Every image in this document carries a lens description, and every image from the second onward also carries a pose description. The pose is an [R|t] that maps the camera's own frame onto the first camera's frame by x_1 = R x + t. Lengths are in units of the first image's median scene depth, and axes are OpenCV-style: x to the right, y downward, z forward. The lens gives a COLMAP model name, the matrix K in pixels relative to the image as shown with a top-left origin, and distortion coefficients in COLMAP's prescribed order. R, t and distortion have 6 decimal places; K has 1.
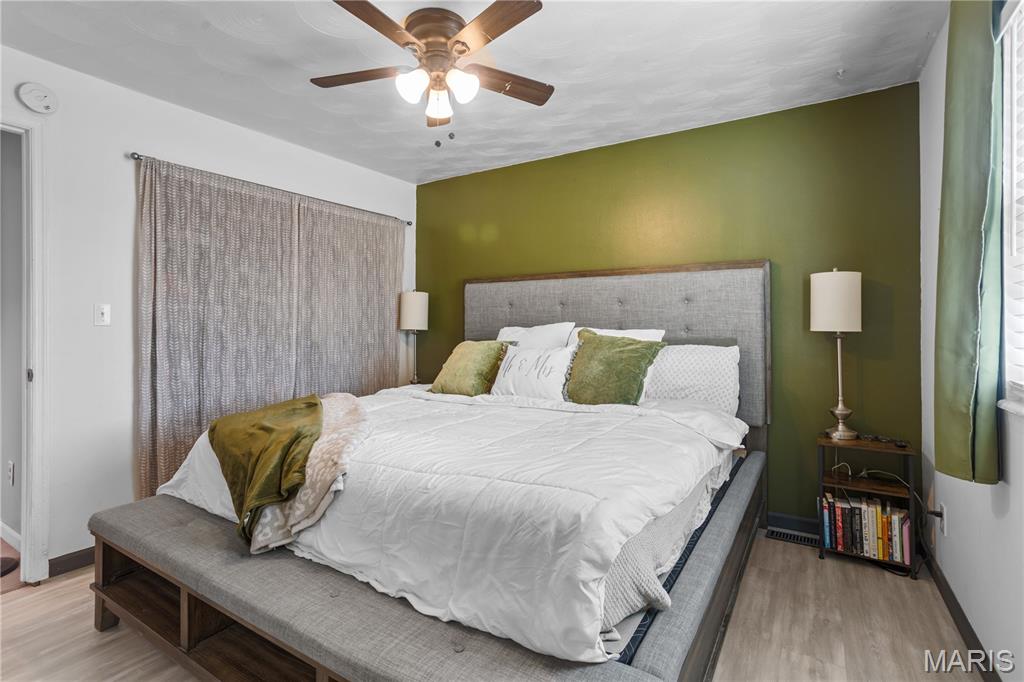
lens RADIAL K [[484.1, 0, 507.1], [0, 484.1, 325.7], [0, 0, 1]] dist [-0.001984, 0.000601]
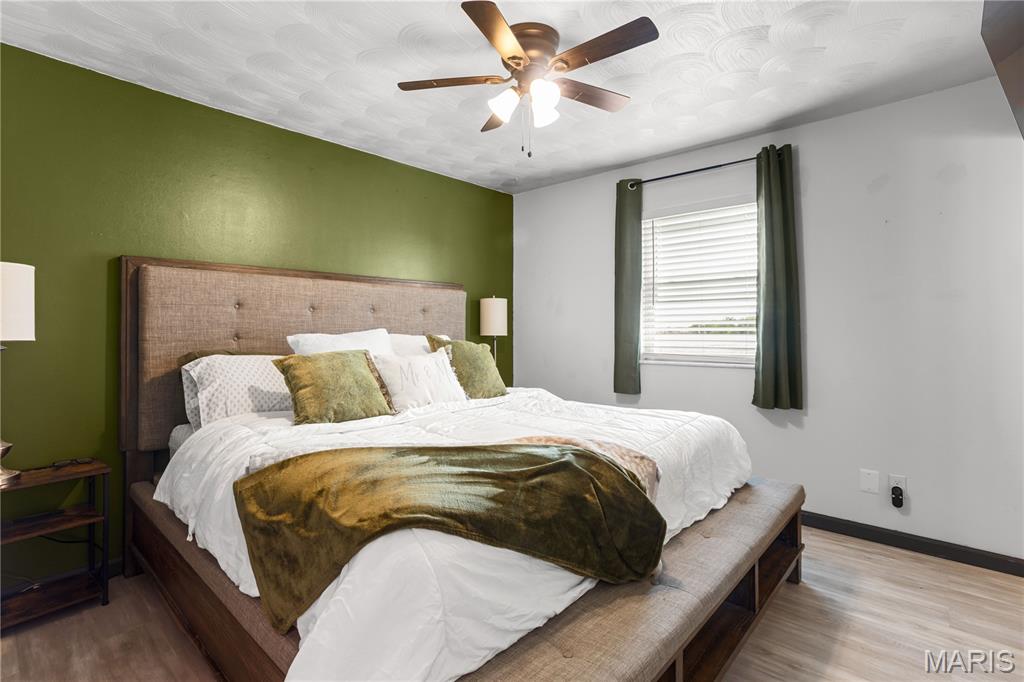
lens RADIAL K [[484.1, 0, 507.1], [0, 484.1, 325.7], [0, 0, 1]] dist [-0.001984, 0.000601]
pose [[0.177565, 0.010204, 0.984056, -0.819297], [0.005948, 0.999917, -0.011442, -0.000456], [-0.984091, 0.007885, 0.177489, 0.608837]]
